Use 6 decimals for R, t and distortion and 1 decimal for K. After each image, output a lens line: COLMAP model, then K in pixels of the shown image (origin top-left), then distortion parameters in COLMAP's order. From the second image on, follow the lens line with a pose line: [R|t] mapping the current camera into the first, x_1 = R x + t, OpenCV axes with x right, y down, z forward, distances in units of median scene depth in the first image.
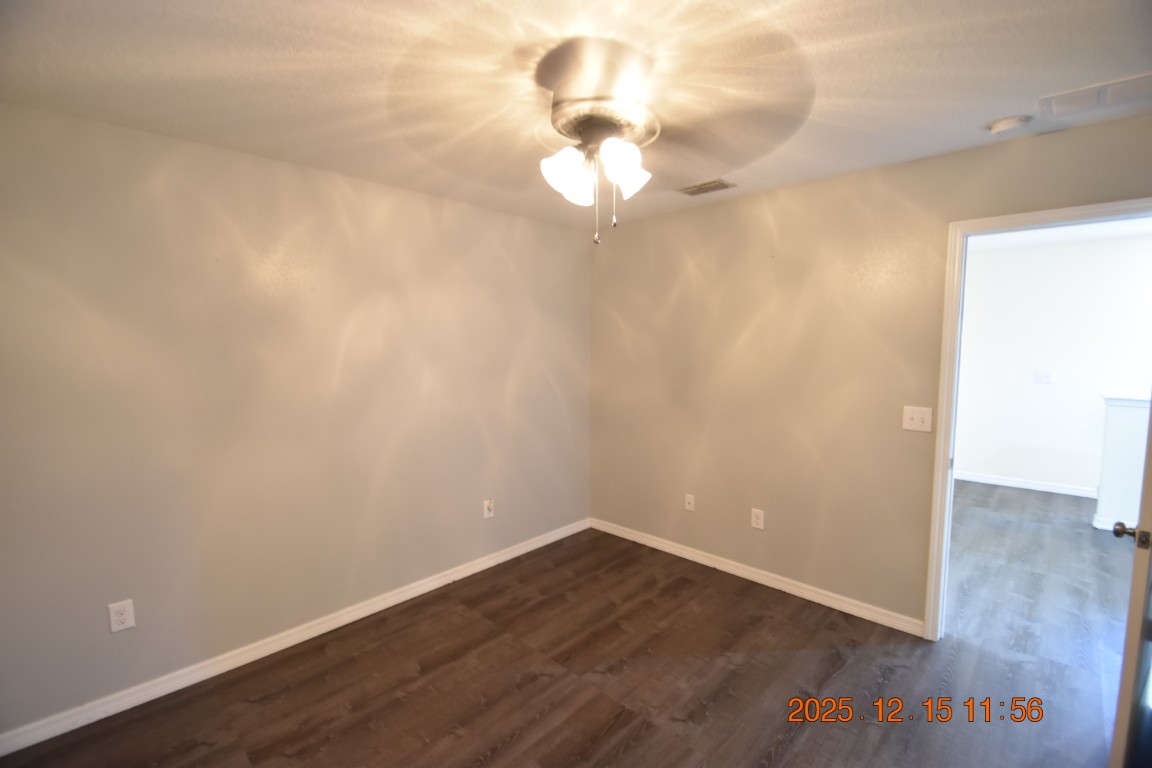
lens RADIAL K [[499.9, 0, 586.2], [0, 499.9, 387.9], [0, 0, 1]] dist [-0.008314, -0.002905]
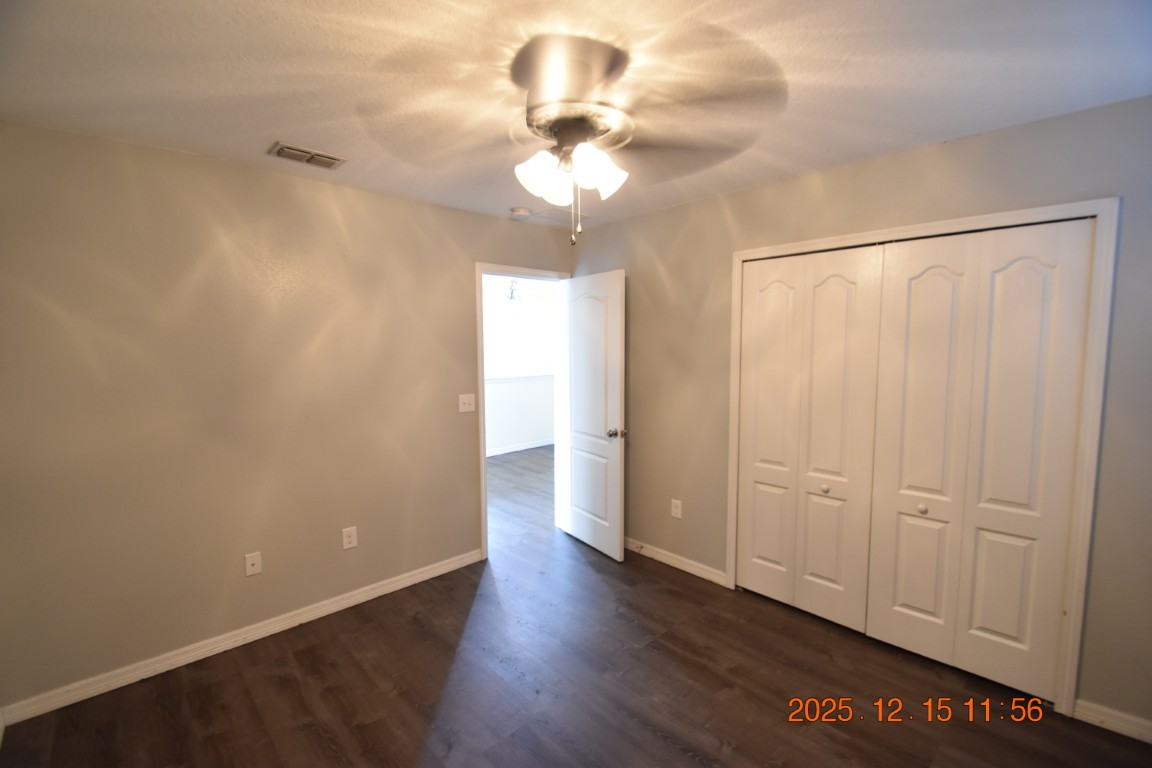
lens RADIAL K [[499.9, 0, 578.1], [0, 499.9, 382.7], [0, 0, 1]] dist [-0.008314, -0.002905]
pose [[0.039437, -0.074372, 0.996450, -0.590783], [0.091363, 0.993317, 0.070522, -0.053258], [-0.995036, 0.088257, 0.045968, 0.563920]]
